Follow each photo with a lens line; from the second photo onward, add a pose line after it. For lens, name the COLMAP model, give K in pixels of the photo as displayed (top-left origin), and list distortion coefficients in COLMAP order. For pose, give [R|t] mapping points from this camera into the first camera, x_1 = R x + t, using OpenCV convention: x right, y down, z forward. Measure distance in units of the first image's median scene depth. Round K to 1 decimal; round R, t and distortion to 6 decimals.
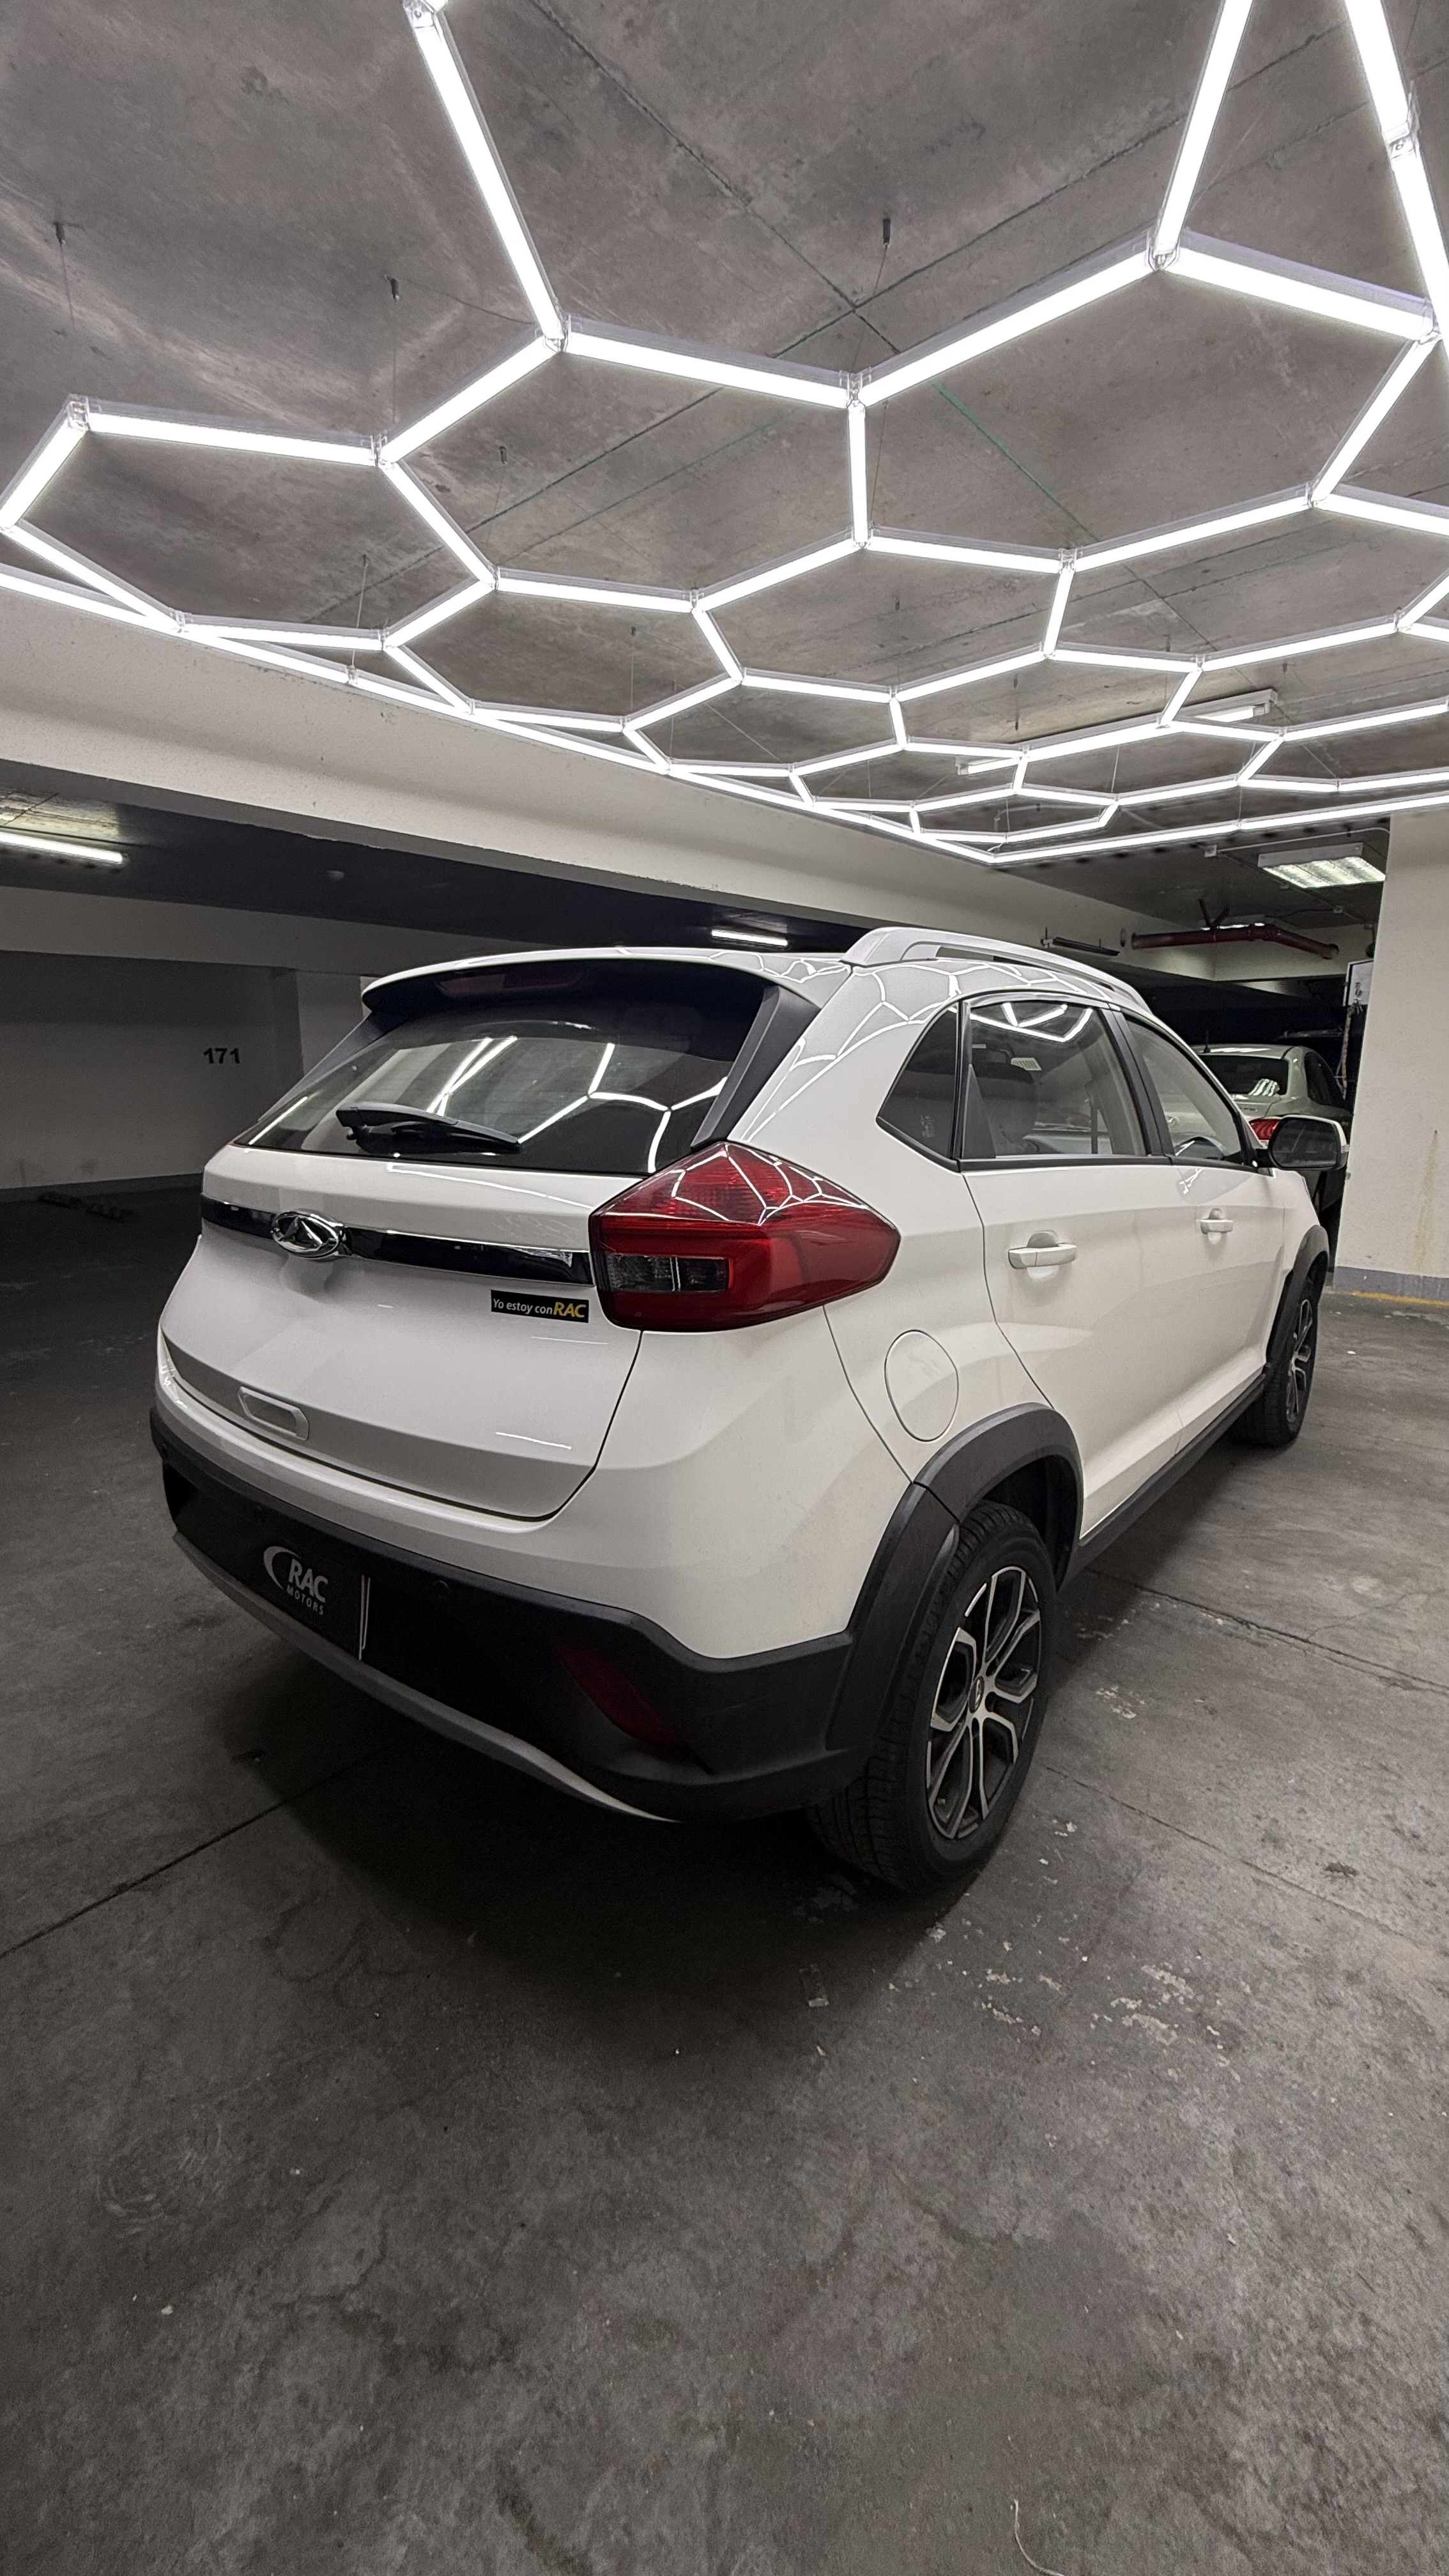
lens RADIAL K [[1026.9, 0, 730.3], [0, 1026.9, 1283.4], [0, 0, 1]] dist [-0.002503, 0.001380]
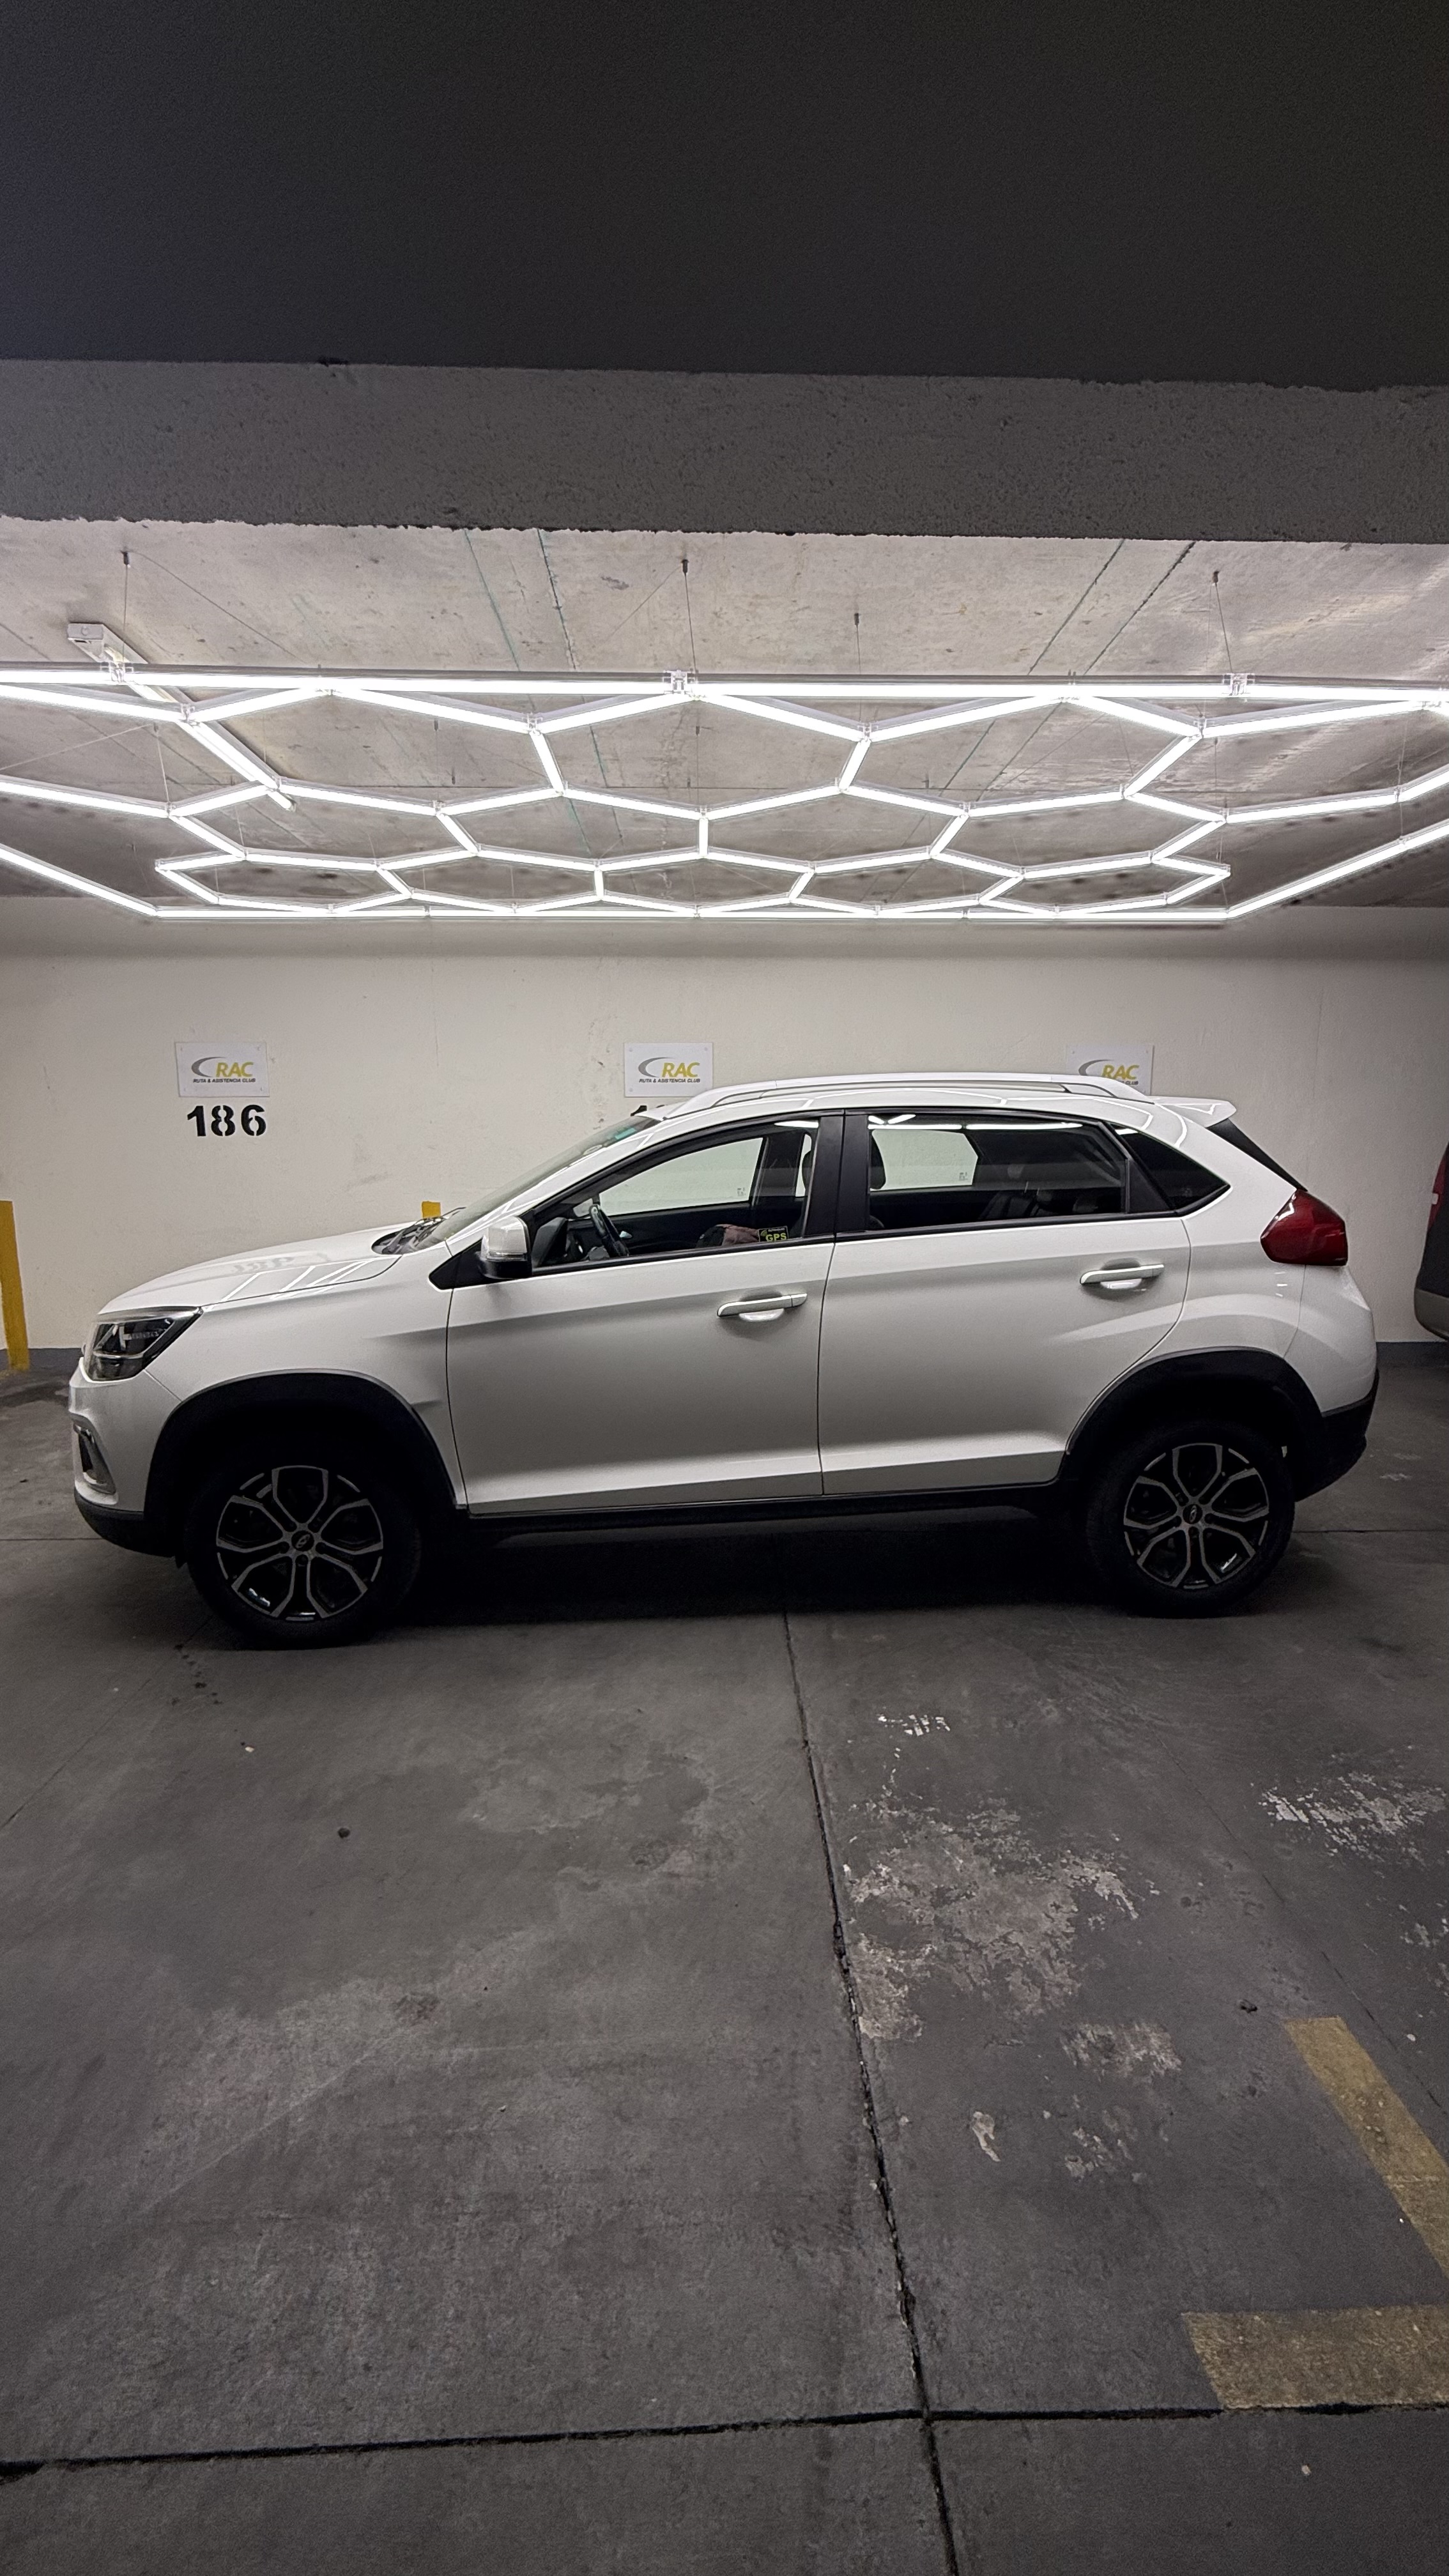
lens RADIAL K [[1009.9, 0, 724.5], [0, 1009.9, 1288.0], [0, 0, 1]] dist [0.001339, 0.000455]
pose [[-0.675976, -0.113331, 0.728157, -1.359496], [0.154962, 0.944150, 0.290806, -0.828511], [-0.720446, 0.309414, -0.620661, 3.605450]]
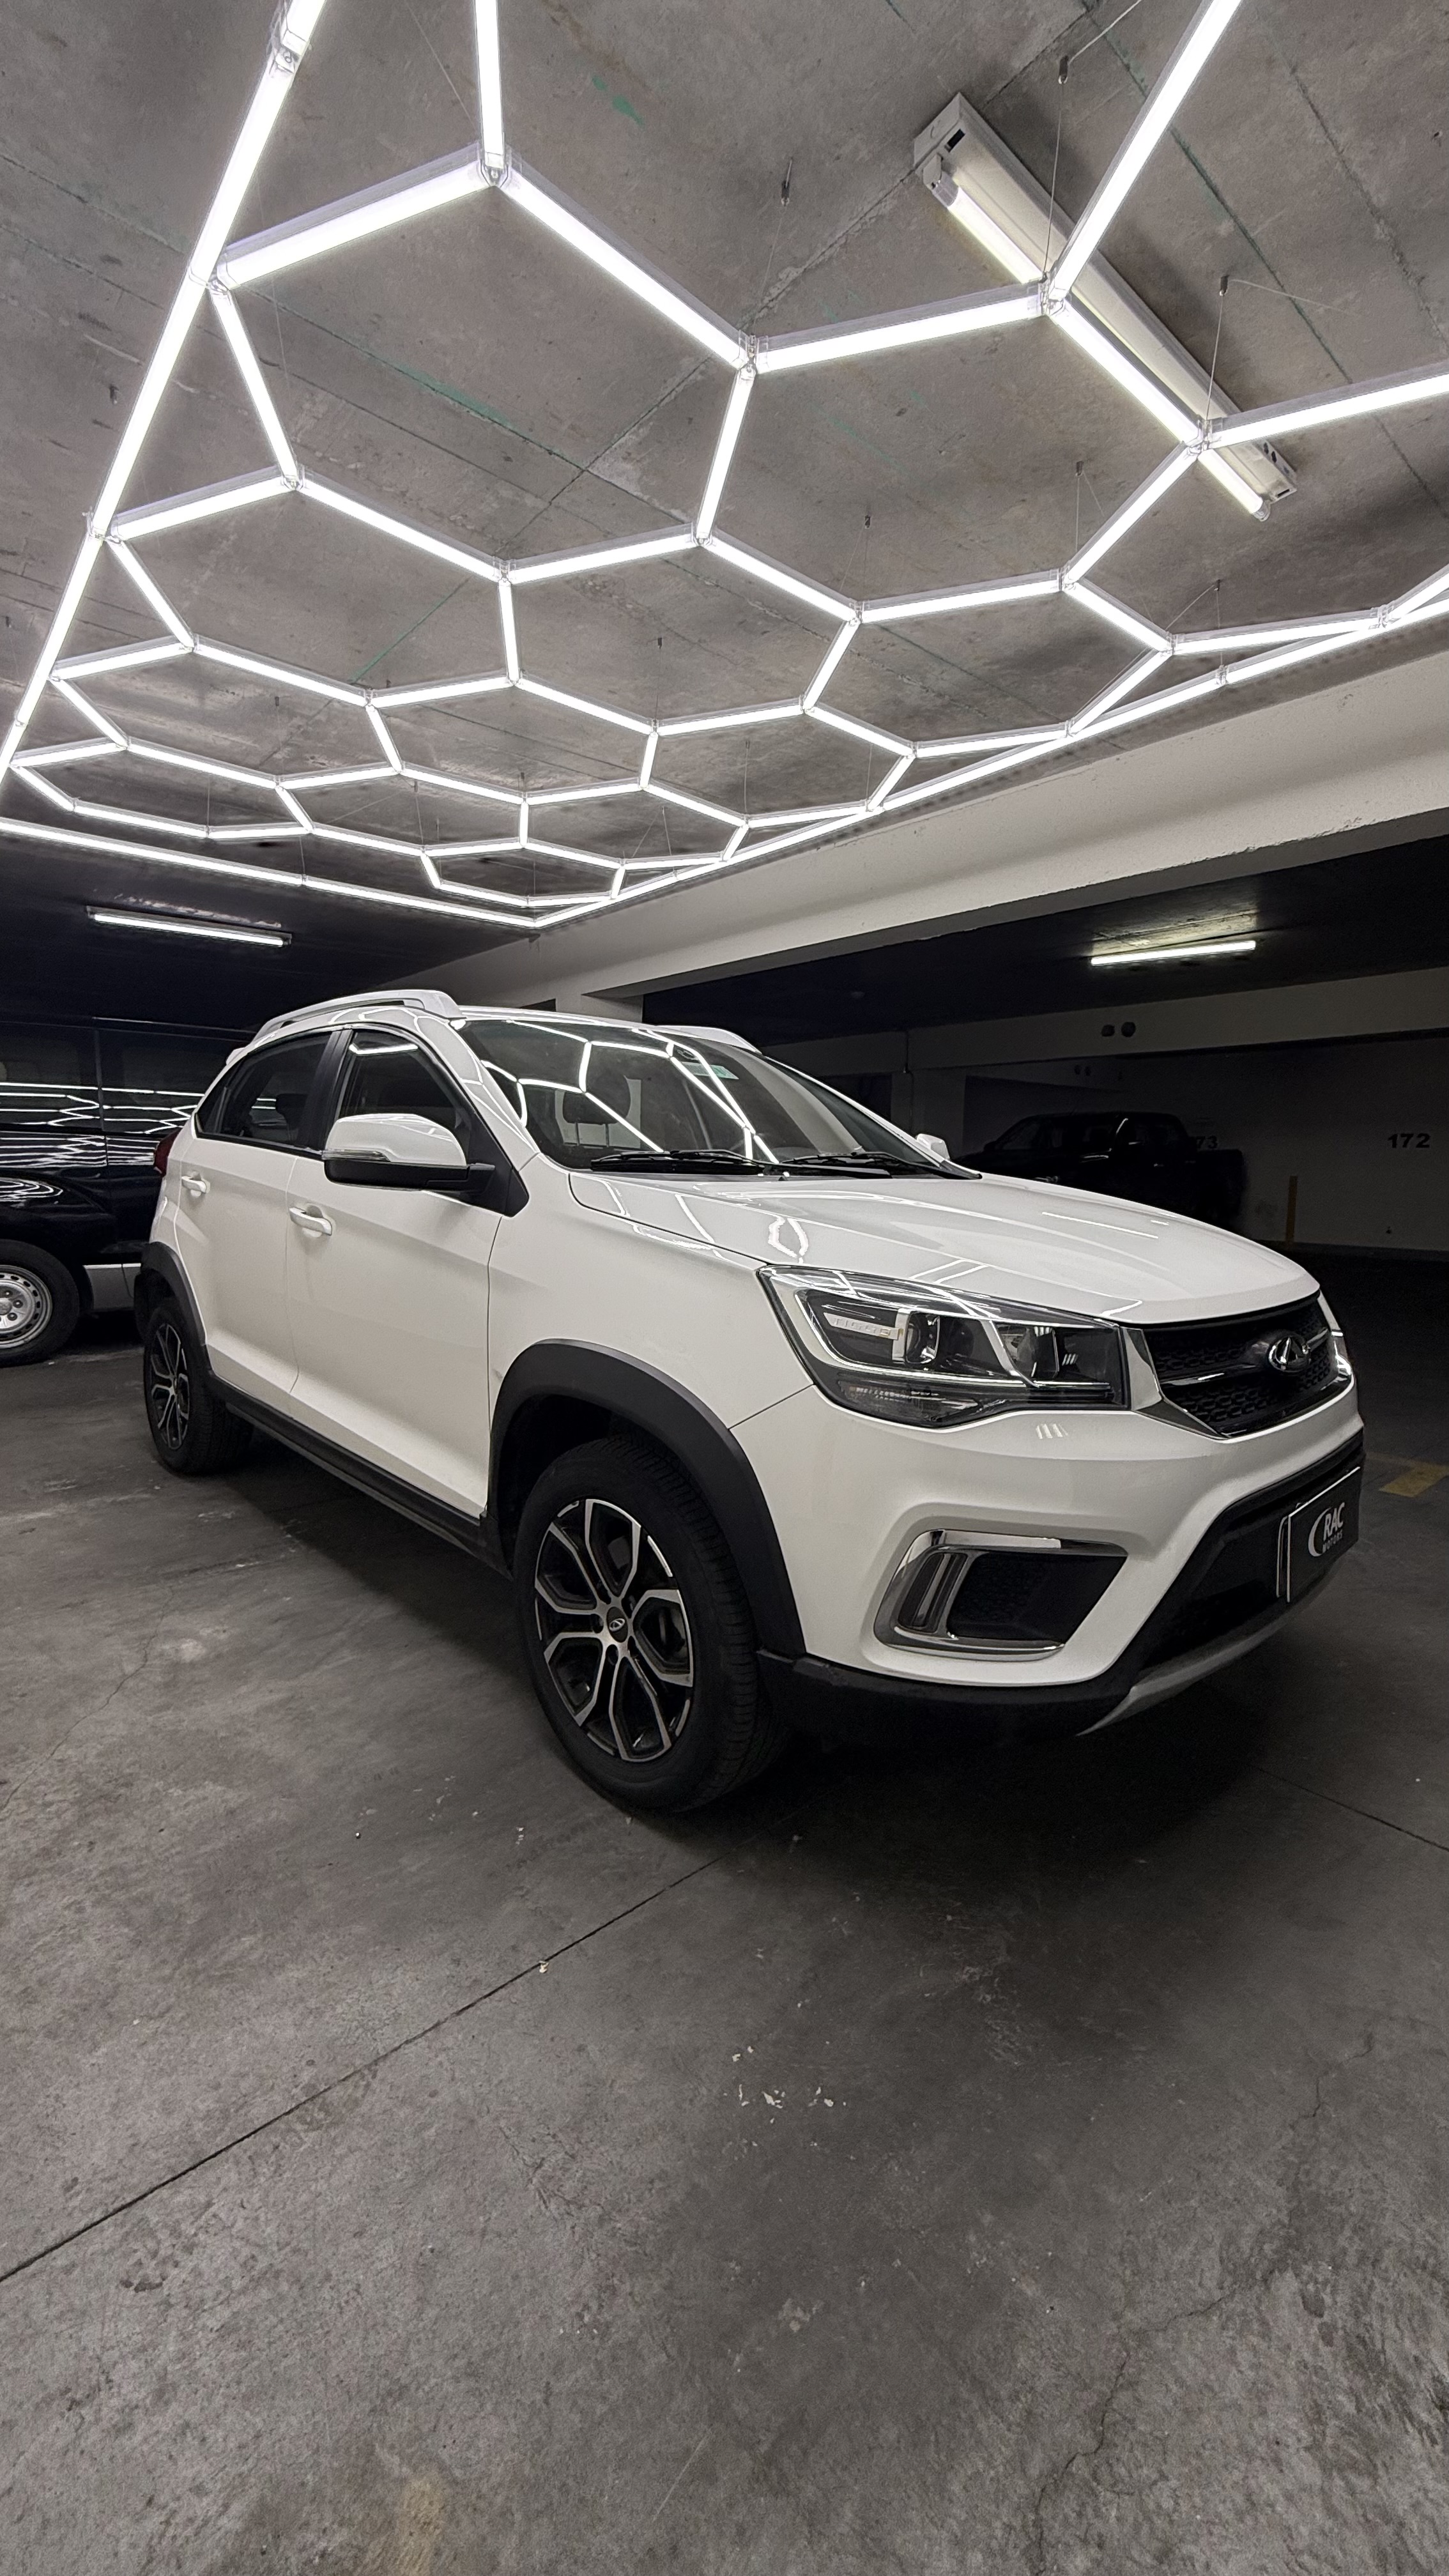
lens RADIAL K [[1026.9, 0, 730.3], [0, 1026.9, 1283.4], [0, 0, 1]] dist [-0.002503, 0.001380]
pose [[-0.132425, 0.118866, -0.984040, 2.470574], [-0.215155, 0.965665, 0.145600, -0.406277], [0.967560, 0.231002, -0.102304, 2.627376]]
